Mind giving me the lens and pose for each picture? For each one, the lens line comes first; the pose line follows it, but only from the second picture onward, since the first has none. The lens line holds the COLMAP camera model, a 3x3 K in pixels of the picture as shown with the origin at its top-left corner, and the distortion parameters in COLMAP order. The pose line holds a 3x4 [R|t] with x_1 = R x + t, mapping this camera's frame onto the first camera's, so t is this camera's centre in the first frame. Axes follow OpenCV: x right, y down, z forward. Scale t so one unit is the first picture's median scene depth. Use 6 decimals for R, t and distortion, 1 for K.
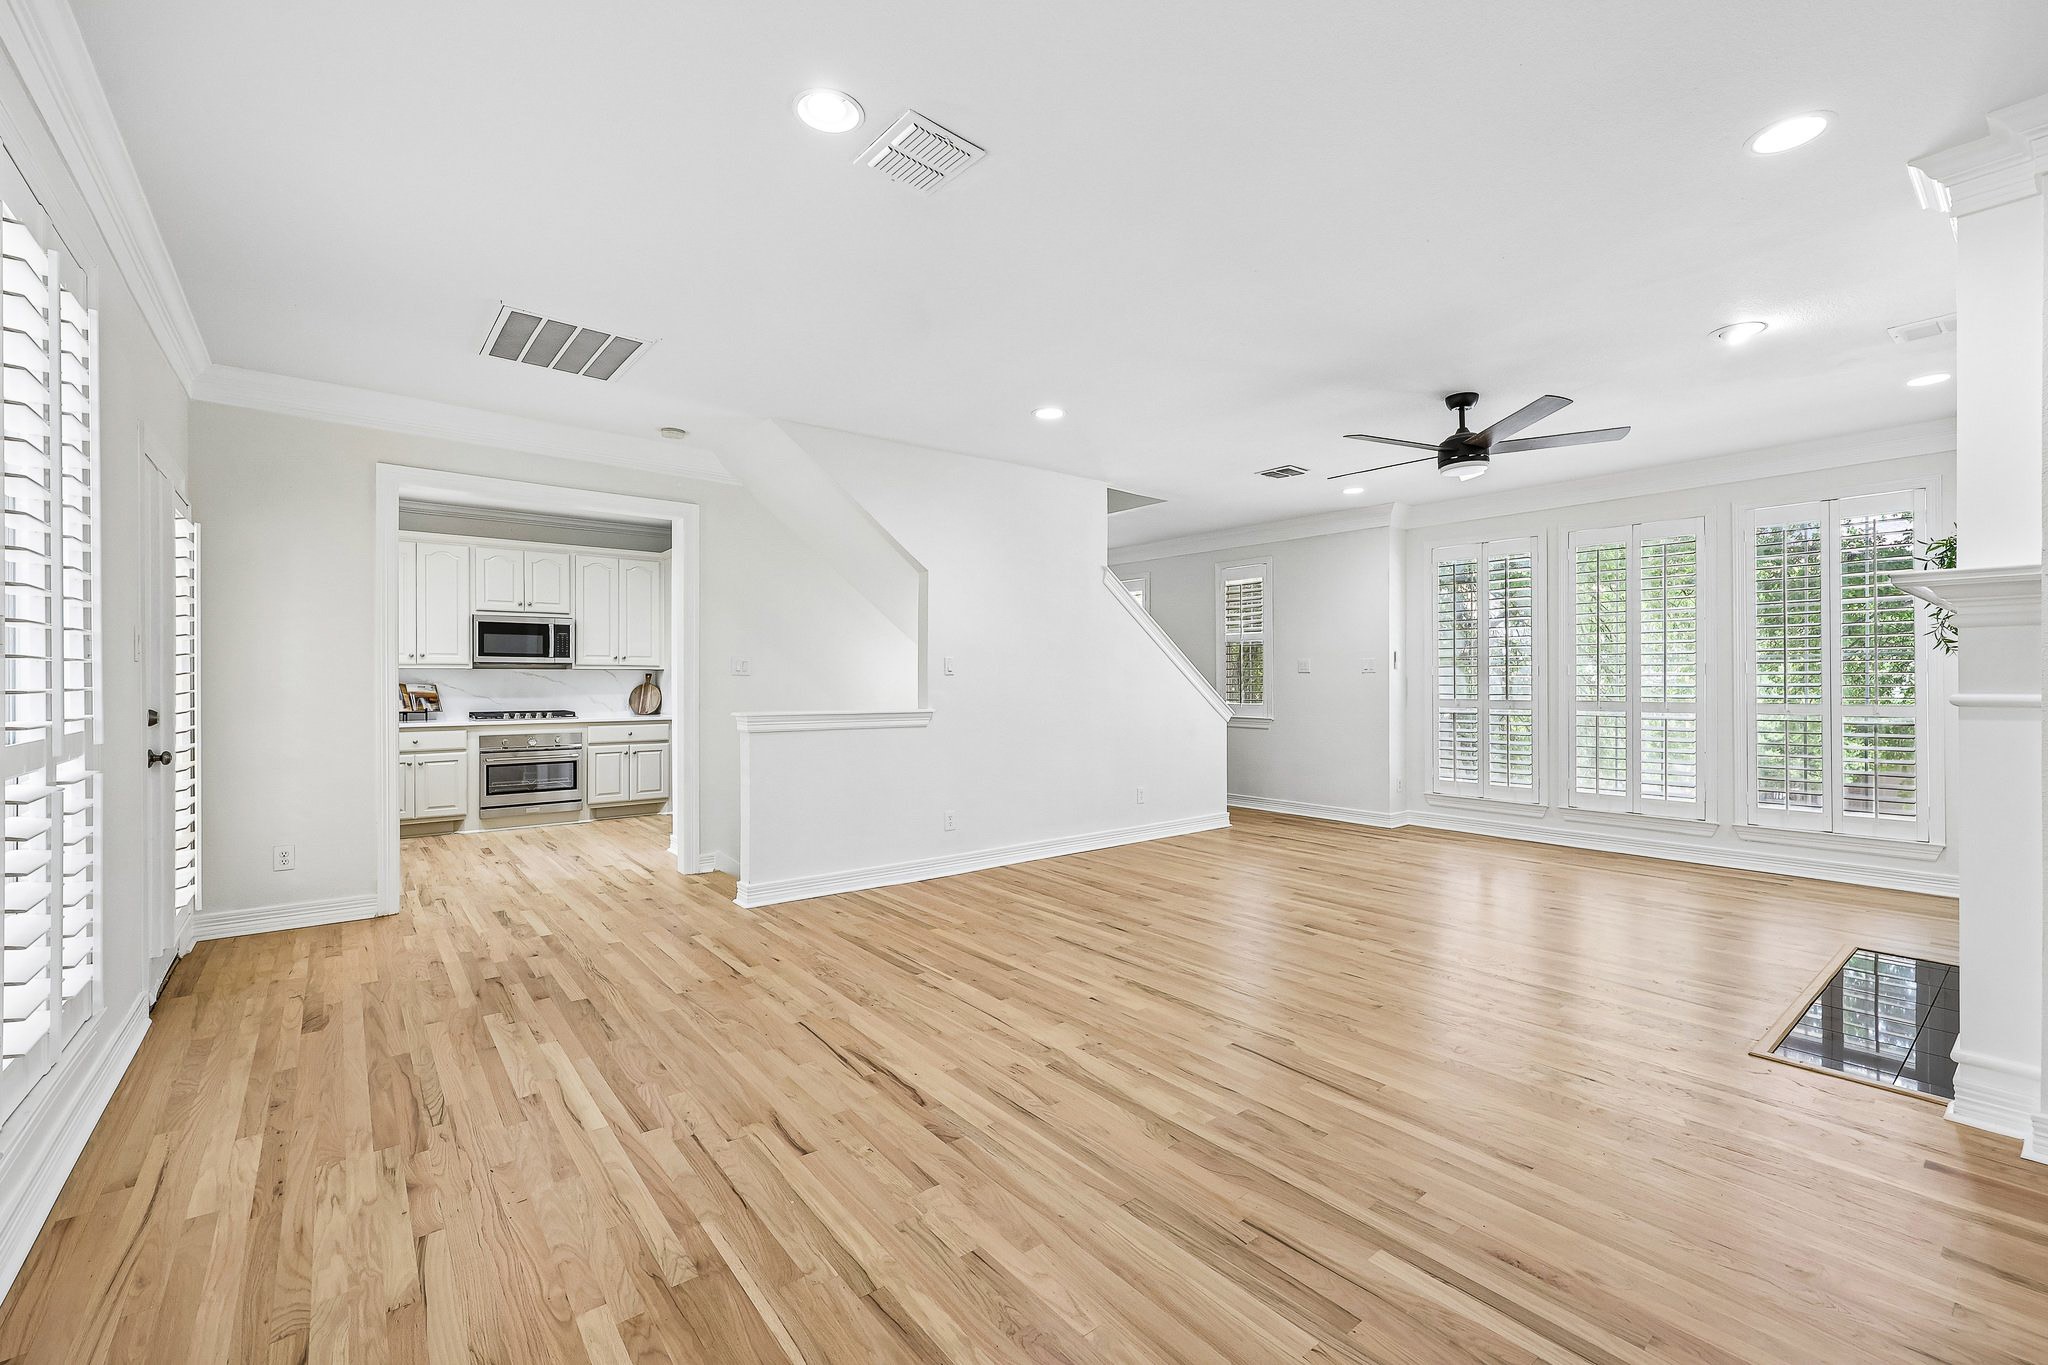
lens RADIAL K [[840.8, 0, 1015.1], [0, 840.8, 685.9], [0, 0, 1]] dist [0.002973, -0.000187]
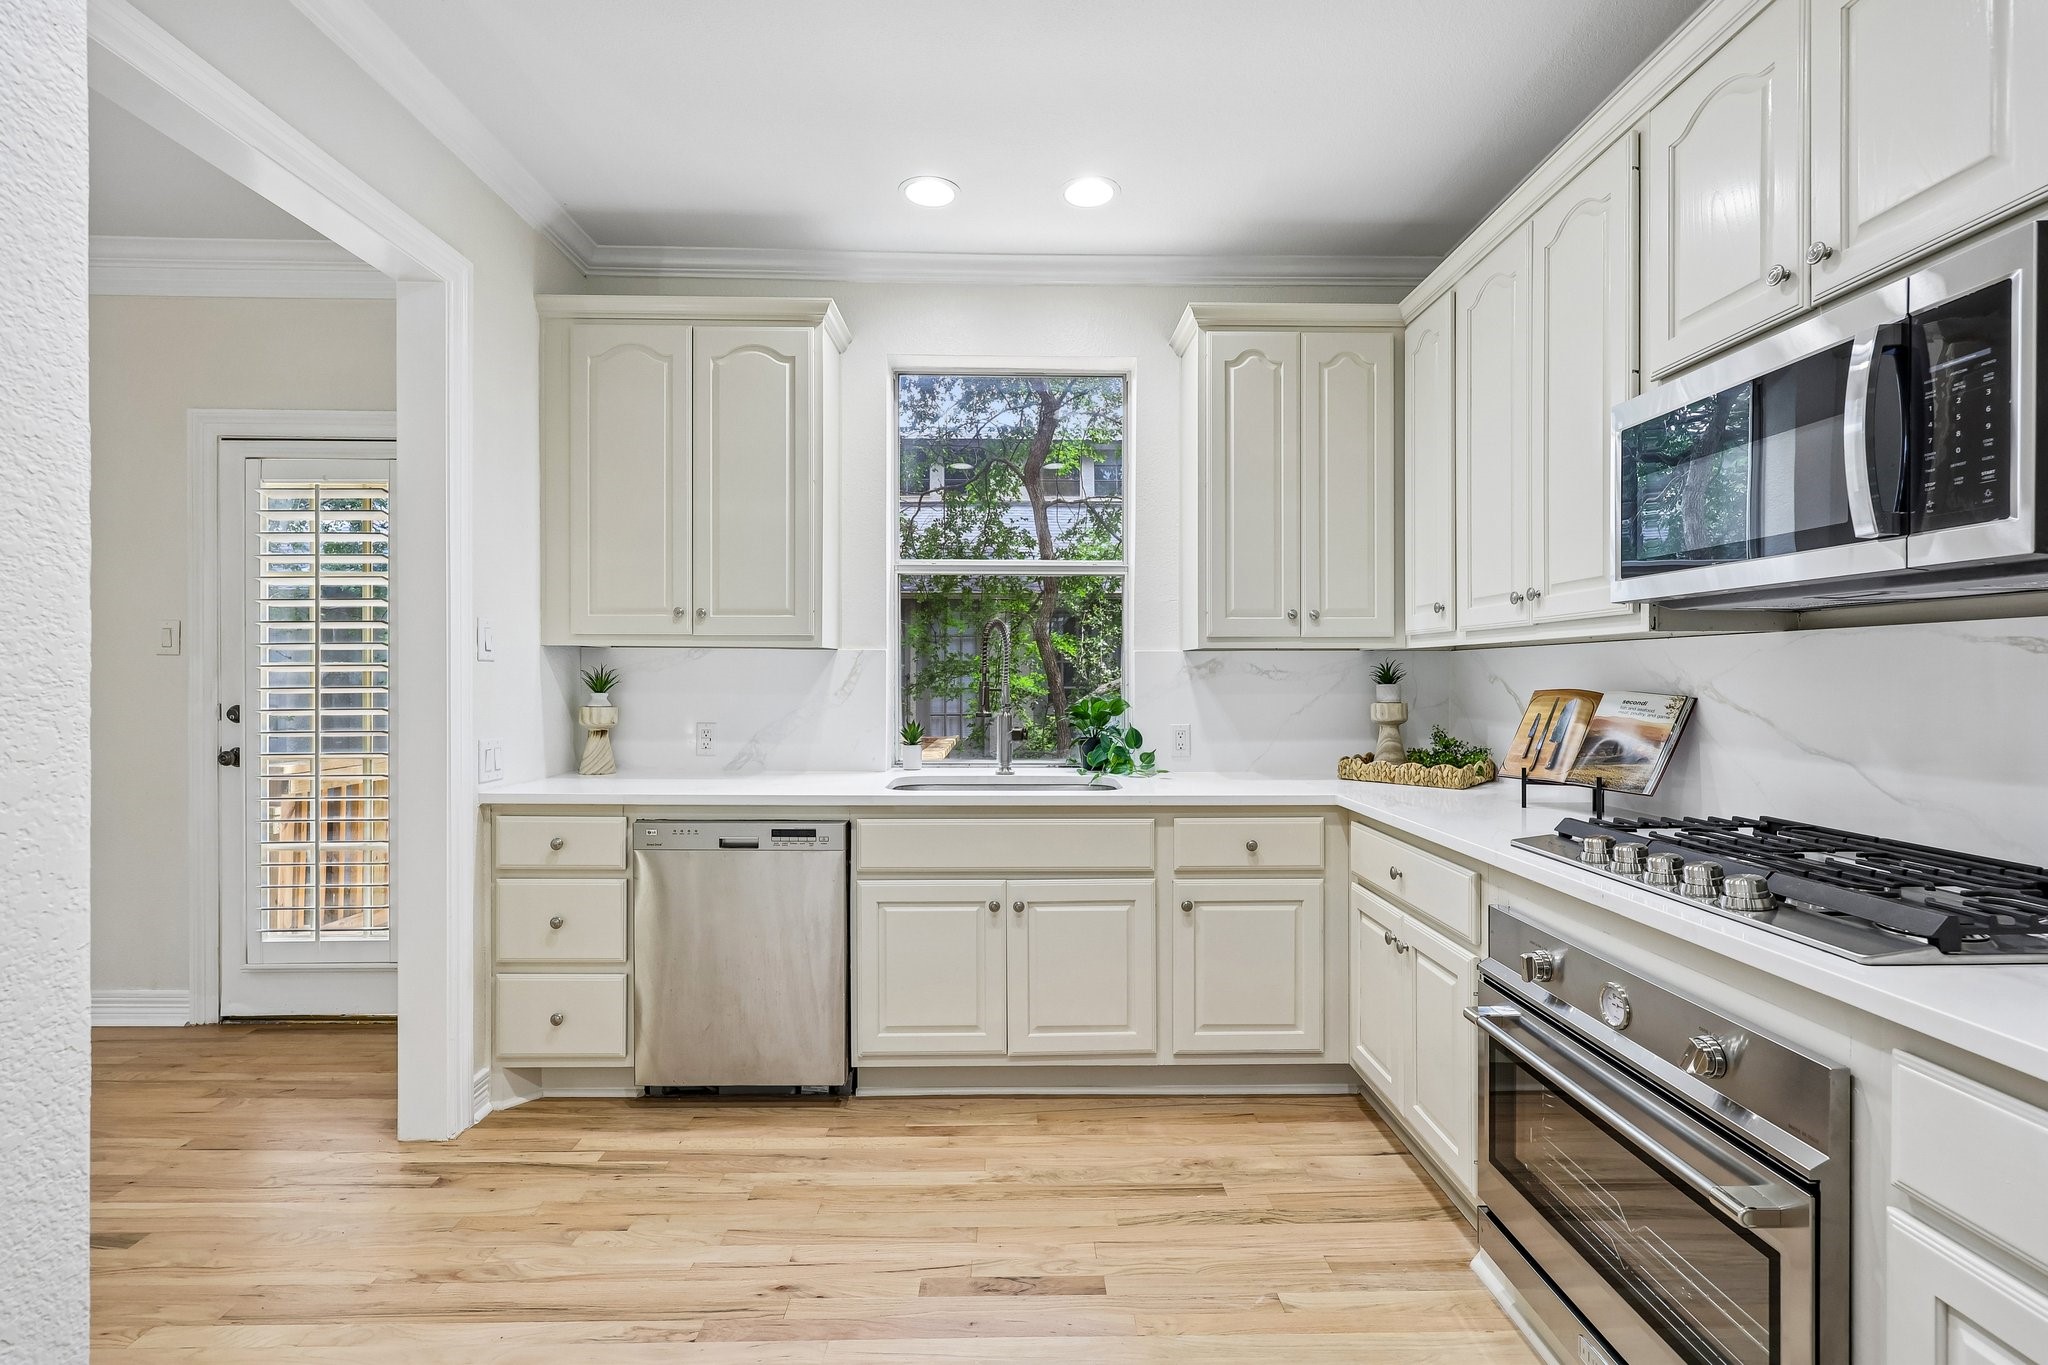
lens RADIAL K [[902.6, 0, 1025.4], [0, 902.6, 681.0], [0, 0, 1]] dist [-0.003060, 0.001056]
pose [[-0.609631, 0.004474, -0.792672, -0.321793], [-0.004990, 0.999943, 0.009482, -0.007850], [0.792669, 0.009736, -0.609574, 0.981831]]
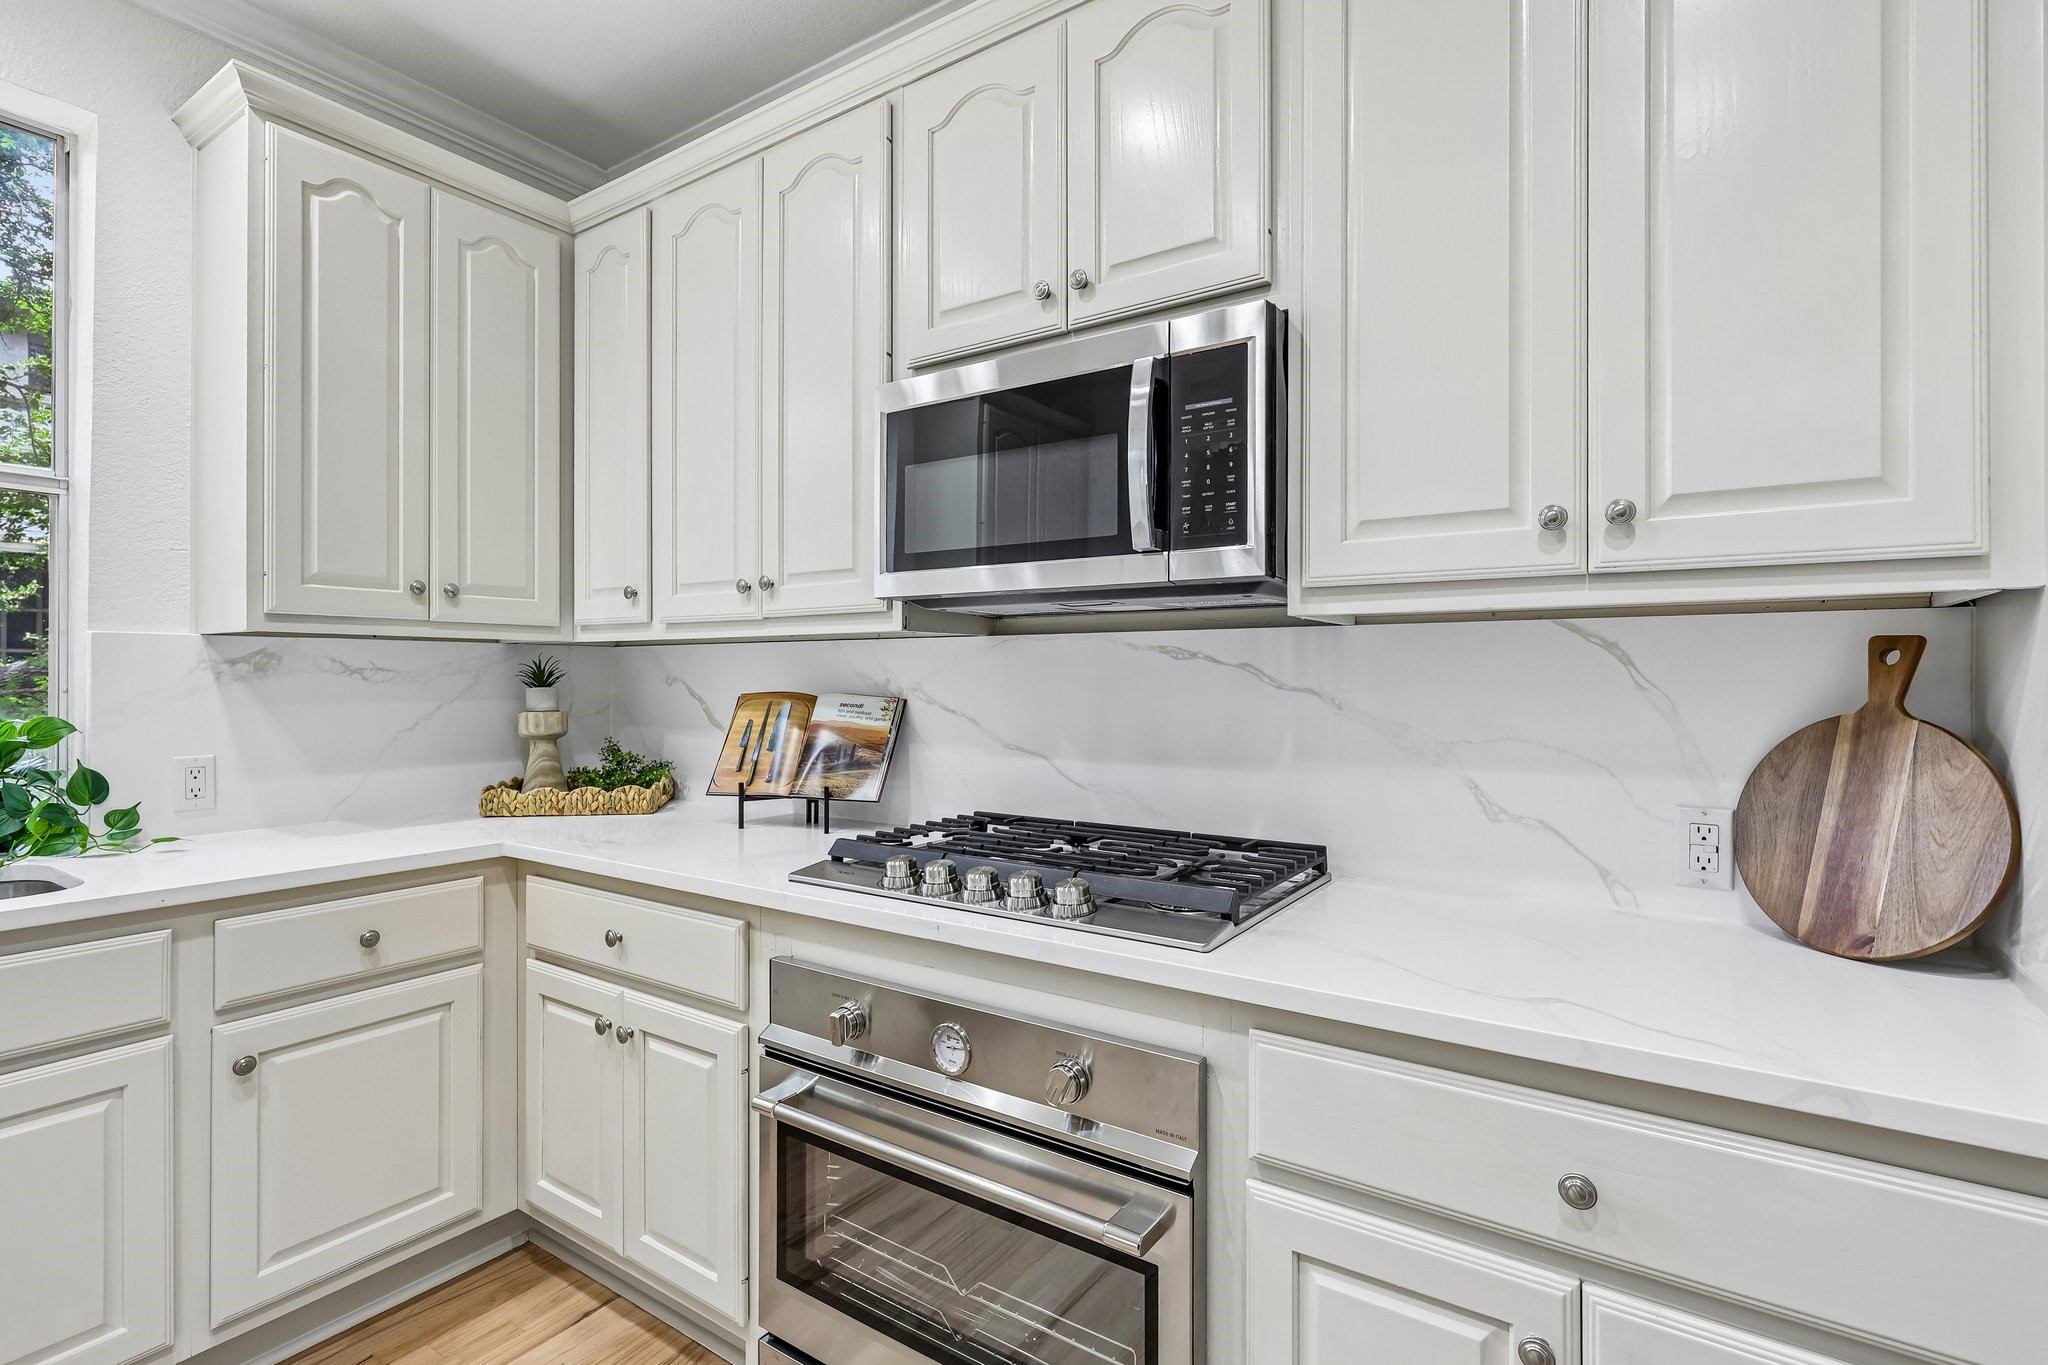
lens RADIAL K [[961.5, 0, 1031.2], [0, 961.5, 674.4], [0, 0, 1]] dist [0.002949, -0.000655]
pose [[0.300422, -0.003181, -0.953801, -0.372540], [-0.007998, 0.999951, -0.005854, -0.007332], [0.953773, 0.009387, 0.300381, 0.923247]]
